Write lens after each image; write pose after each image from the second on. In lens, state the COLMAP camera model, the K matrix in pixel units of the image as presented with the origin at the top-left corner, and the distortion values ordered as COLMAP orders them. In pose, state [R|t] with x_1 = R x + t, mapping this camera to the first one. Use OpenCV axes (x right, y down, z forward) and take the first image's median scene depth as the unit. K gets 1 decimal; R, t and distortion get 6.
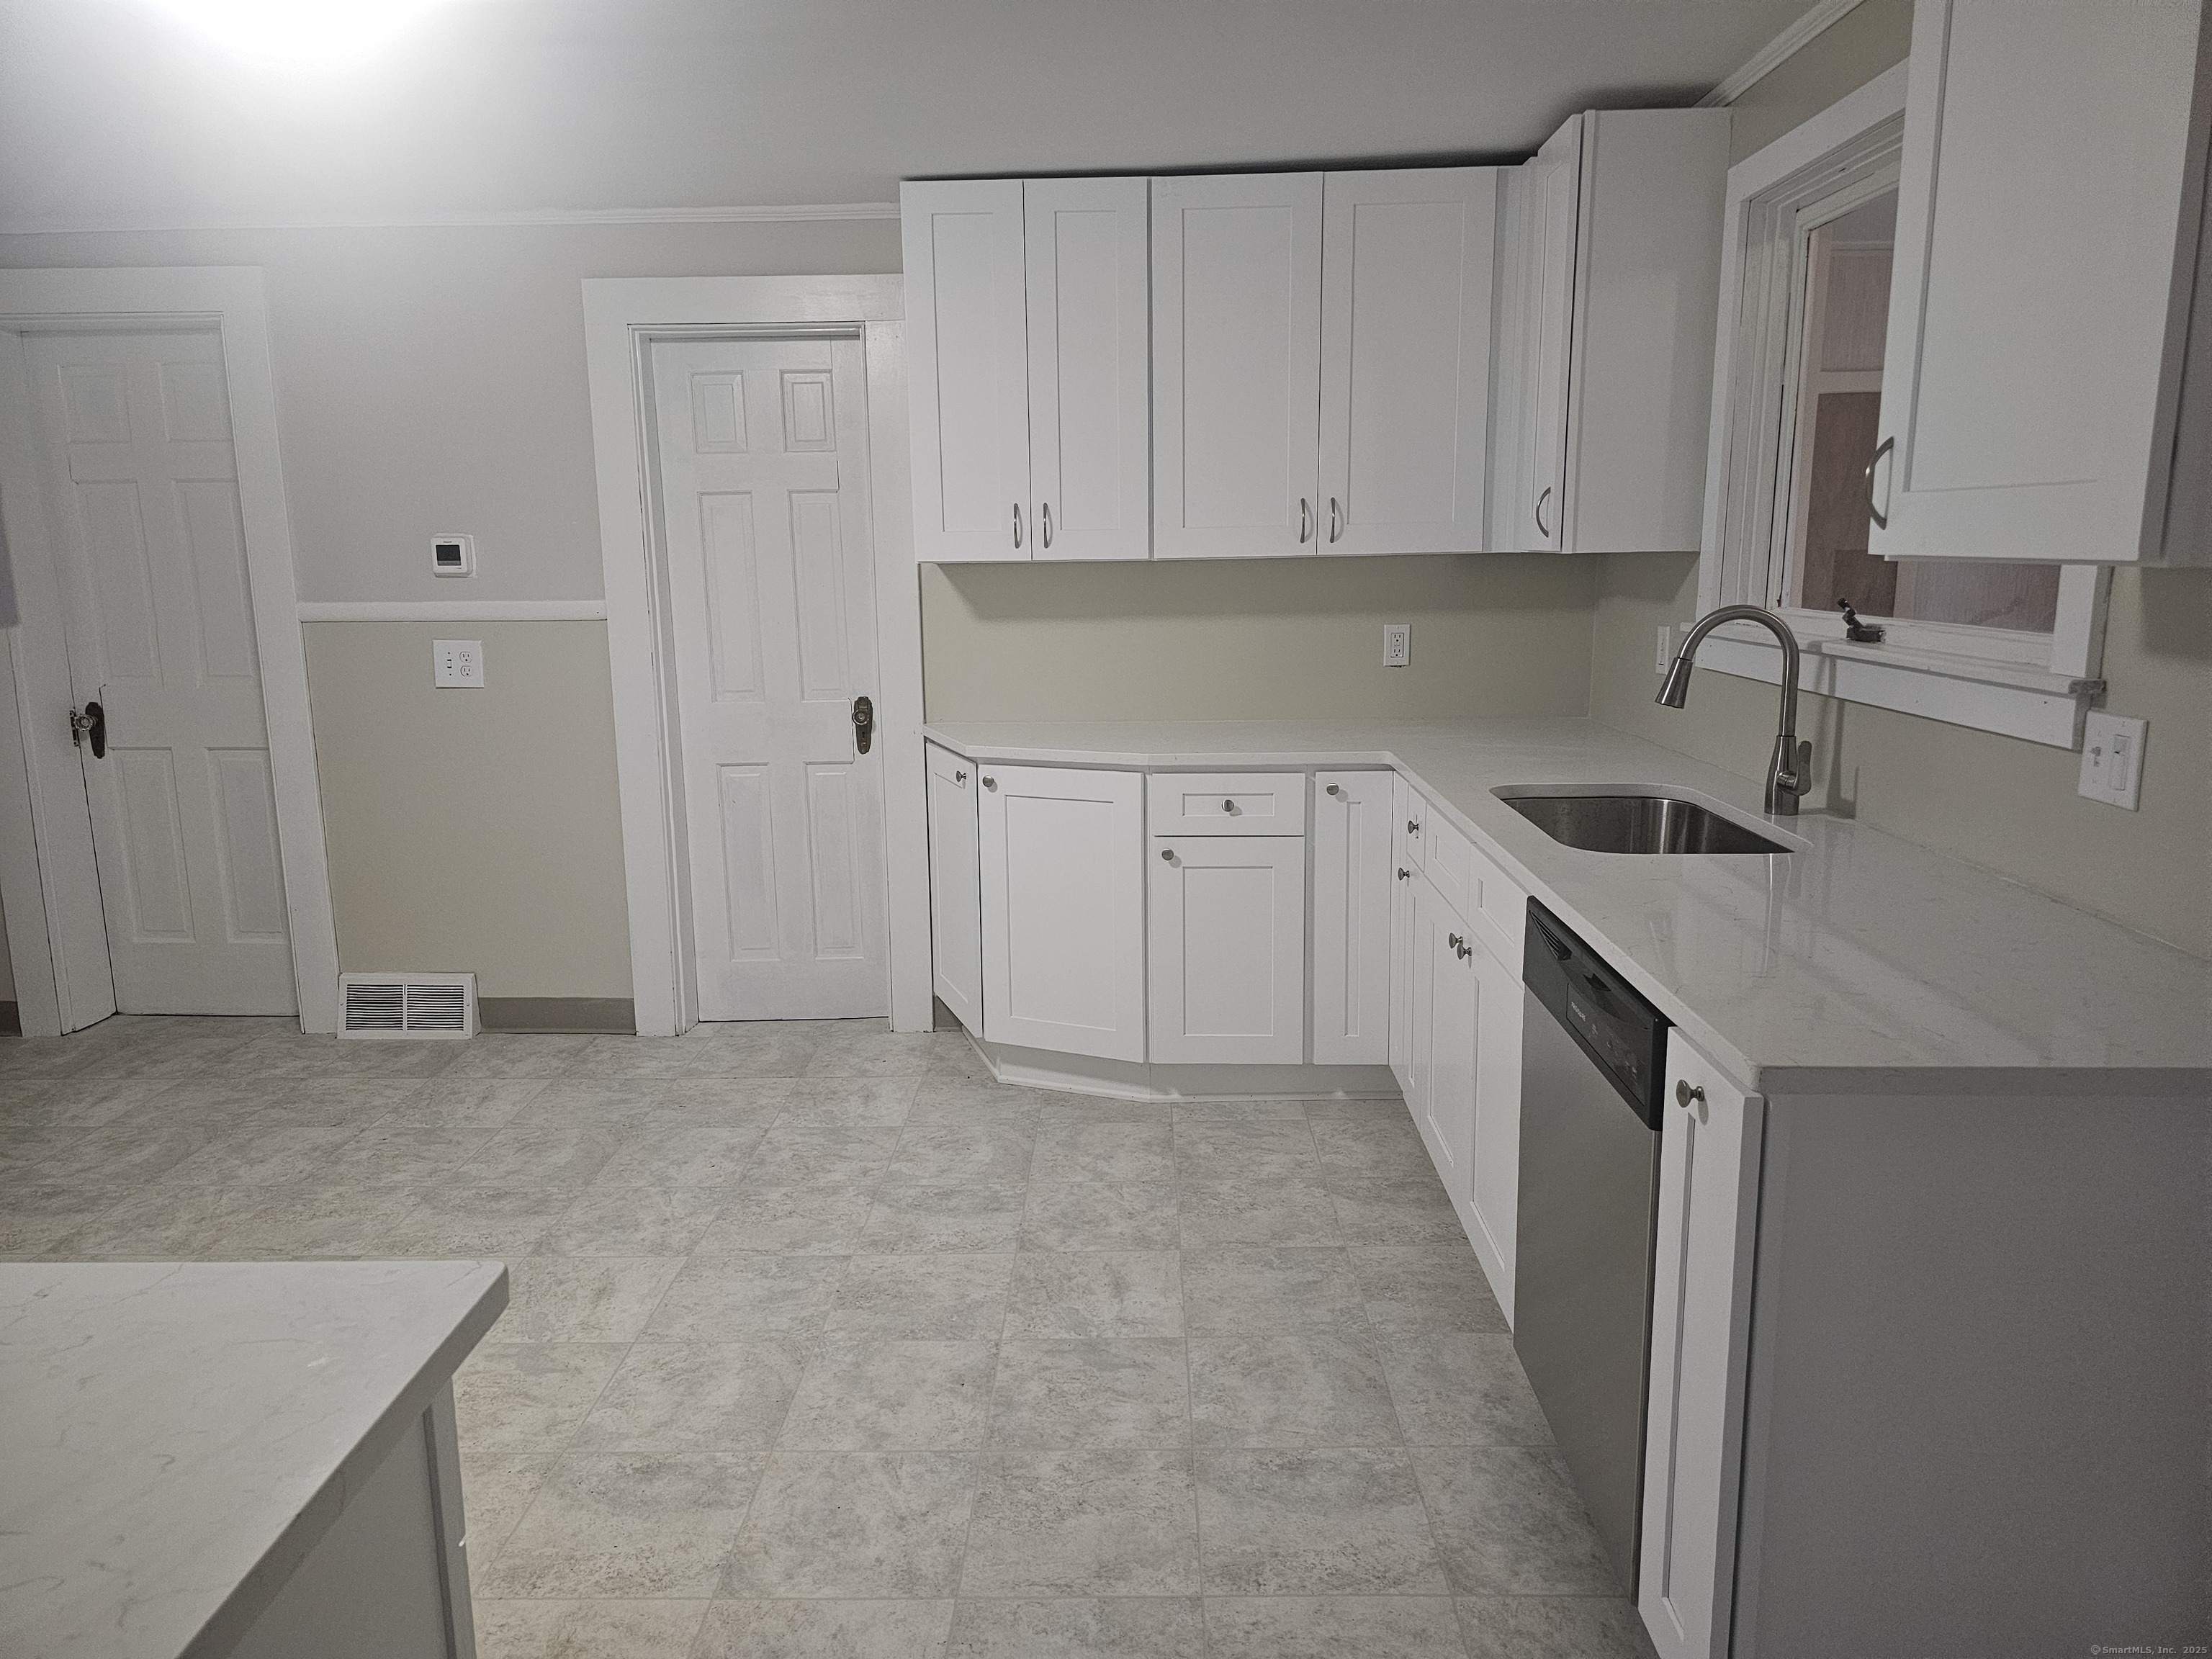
lens RADIAL K [[1508.7, 0, 1106.7], [0, 1508.7, 828.3], [0, 0, 1]] dist [-0.001176, -0.002480]
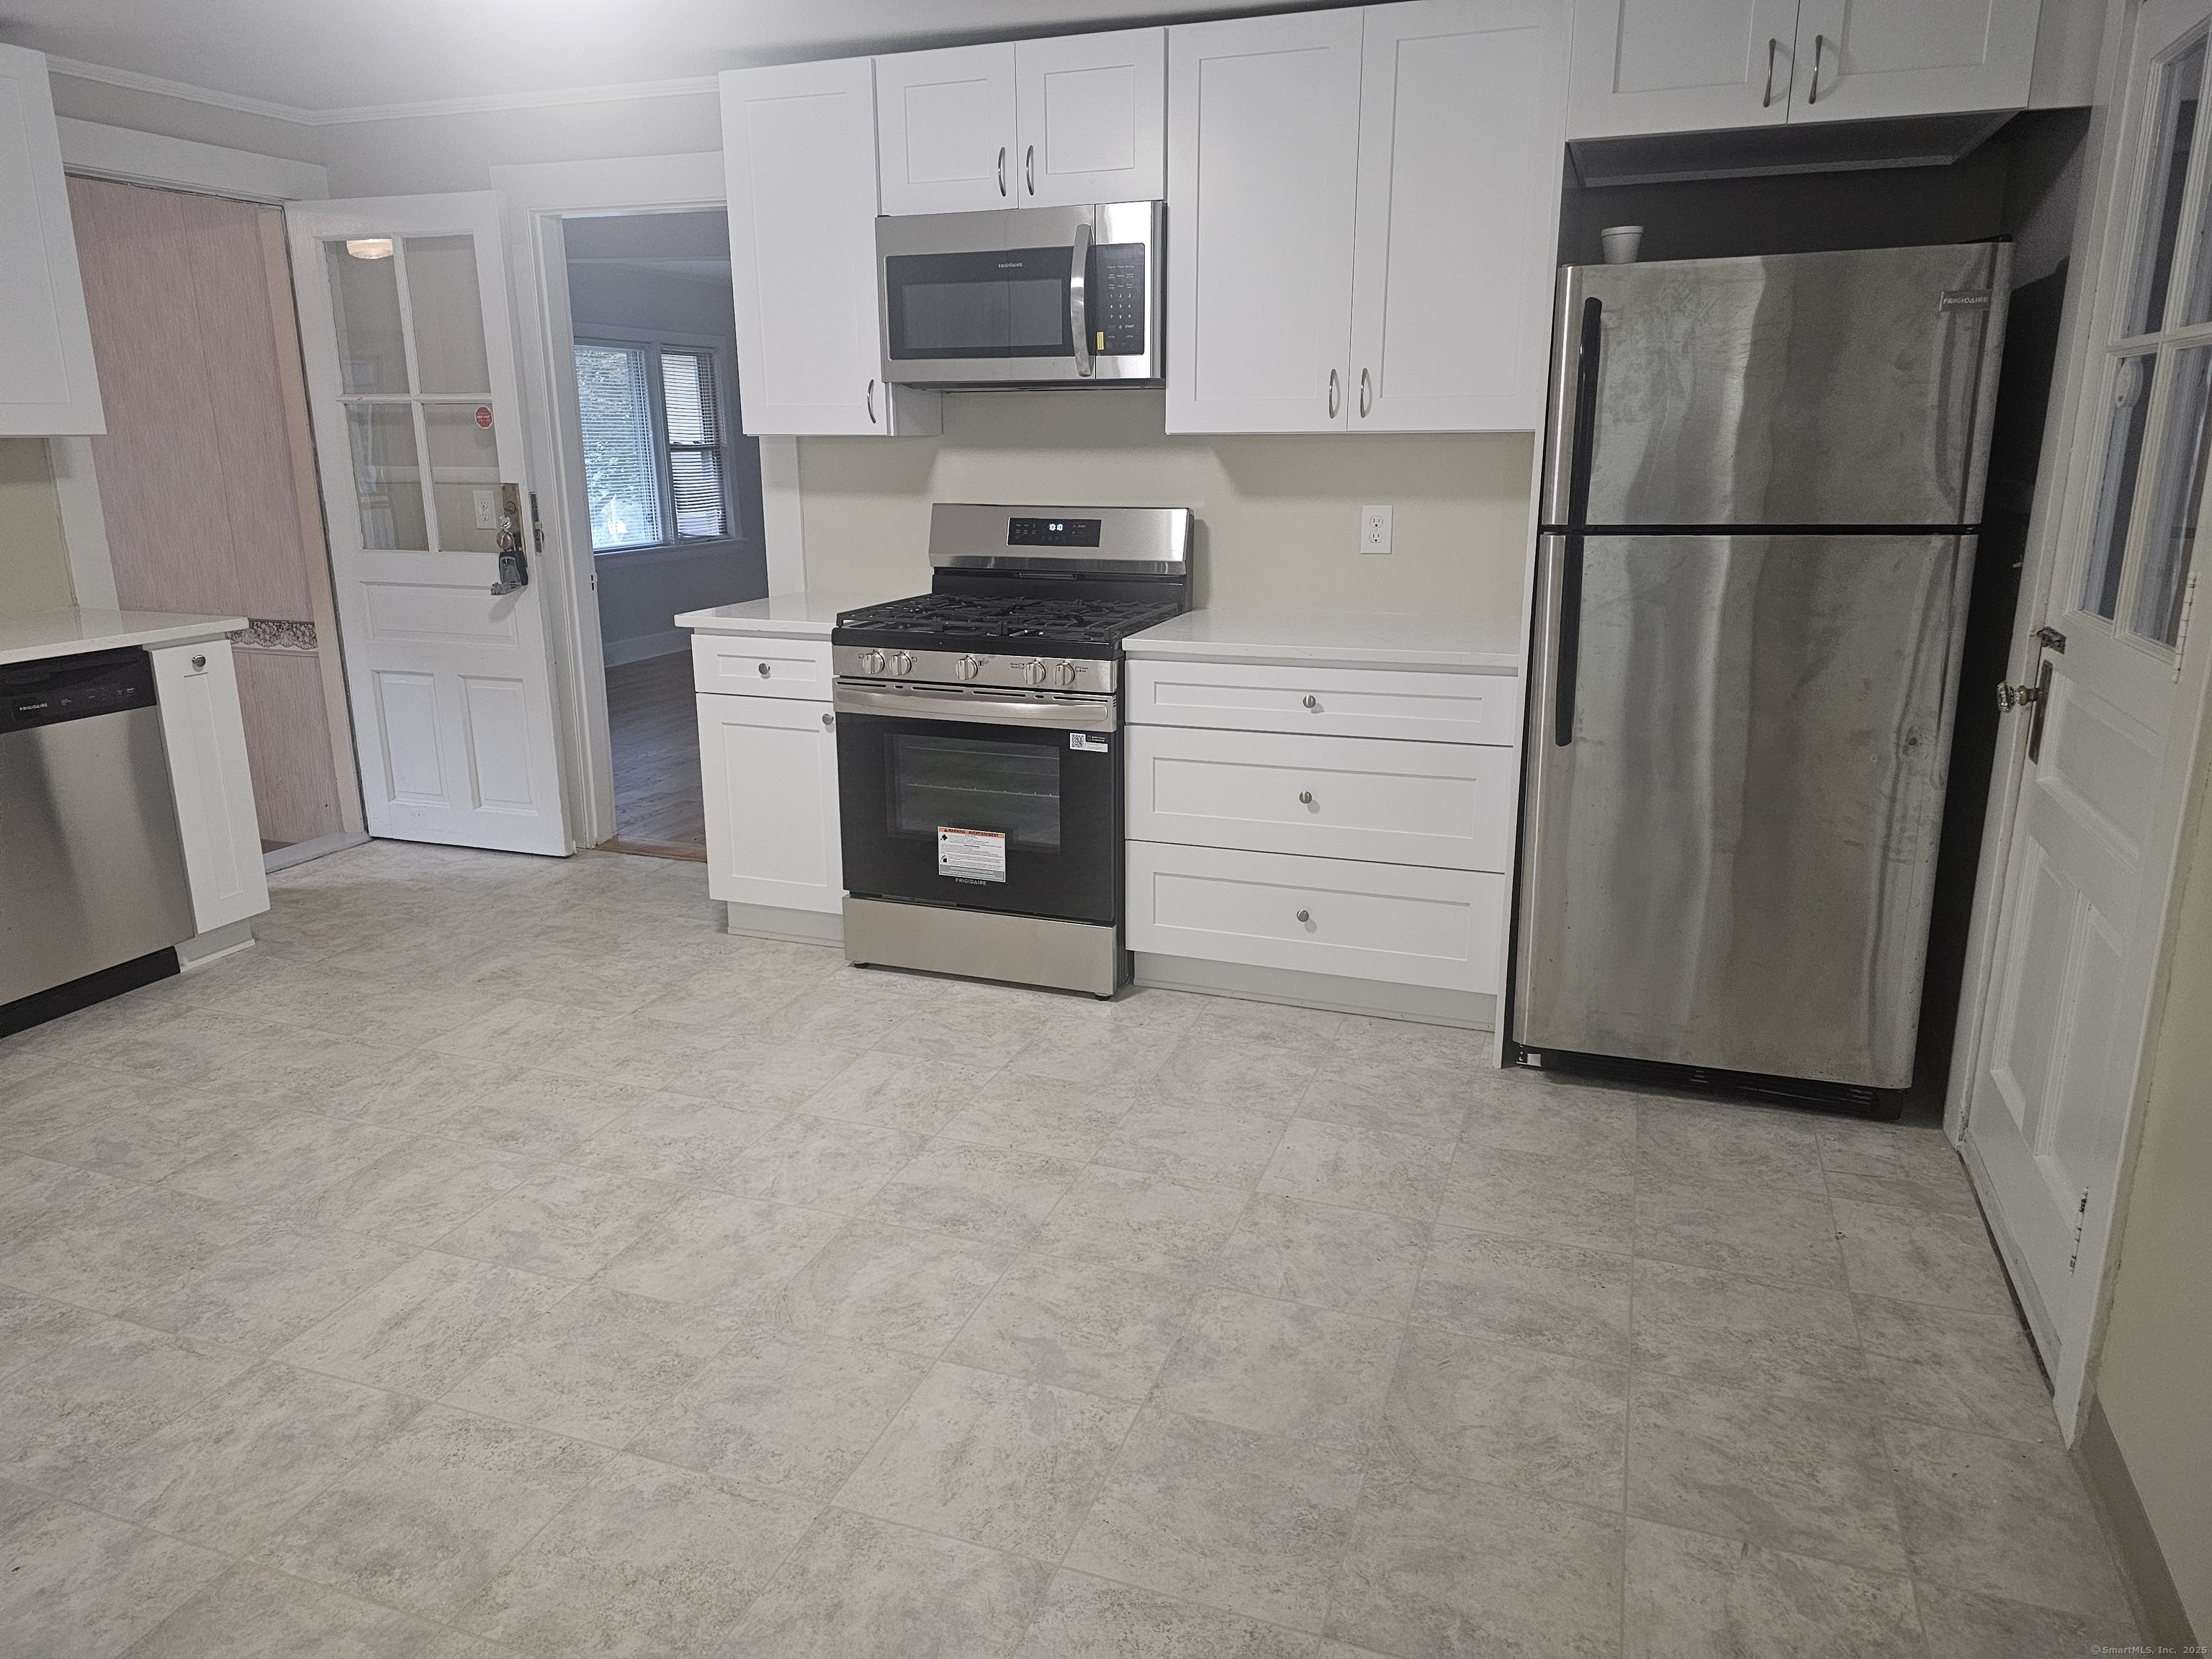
lens RADIAL K [[1508.7, 0, 1103.0], [0, 1508.7, 827.2], [0, 0, 1]] dist [-0.001176, -0.002480]
pose [[-0.948685, -0.070313, 0.308306, -0.702089], [0.069888, 0.904236, 0.421275, -0.285484], [-0.308403, 0.421204, -0.852921, 1.548561]]
